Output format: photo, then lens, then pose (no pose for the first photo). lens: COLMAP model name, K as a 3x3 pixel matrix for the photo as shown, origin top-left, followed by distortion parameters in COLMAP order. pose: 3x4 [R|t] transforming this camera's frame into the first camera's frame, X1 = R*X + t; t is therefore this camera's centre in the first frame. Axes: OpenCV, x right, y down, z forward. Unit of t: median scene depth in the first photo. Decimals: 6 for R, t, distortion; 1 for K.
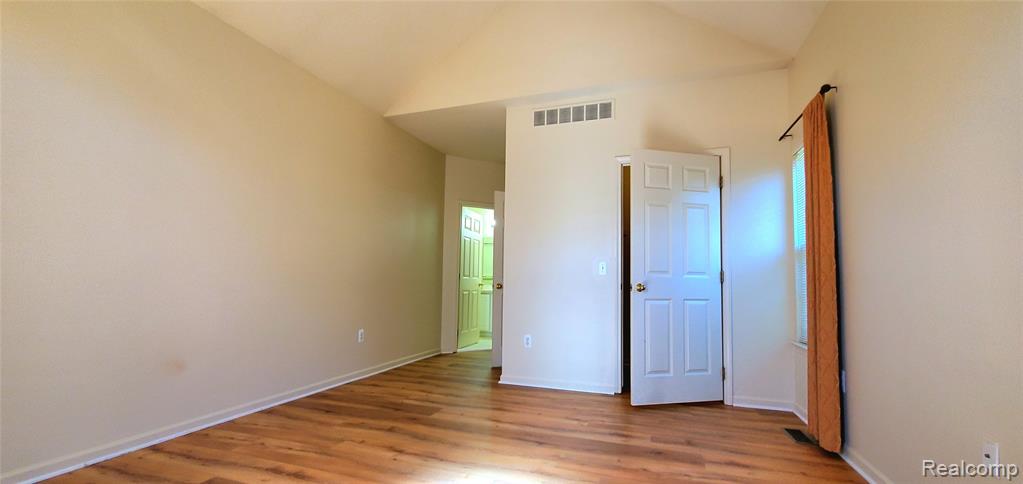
lens RADIAL K [[408.4, 0, 520.4], [0, 408.4, 258.5], [0, 0, 1]] dist [0.001359, 0.000039]
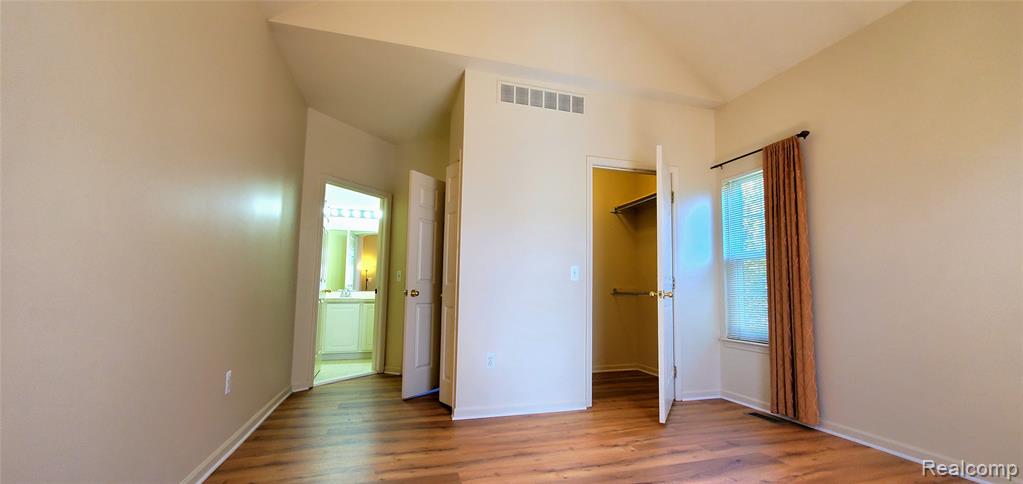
lens RADIAL K [[408.4, 0, 520.4], [0, 408.4, 258.5], [0, 0, 1]] dist [0.001359, 0.000039]
pose [[0.809727, 0.045050, 0.585075, -0.432522], [-0.032614, 0.998963, -0.031782, 0.023922], [-0.585900, 0.006653, 0.810356, 0.321143]]
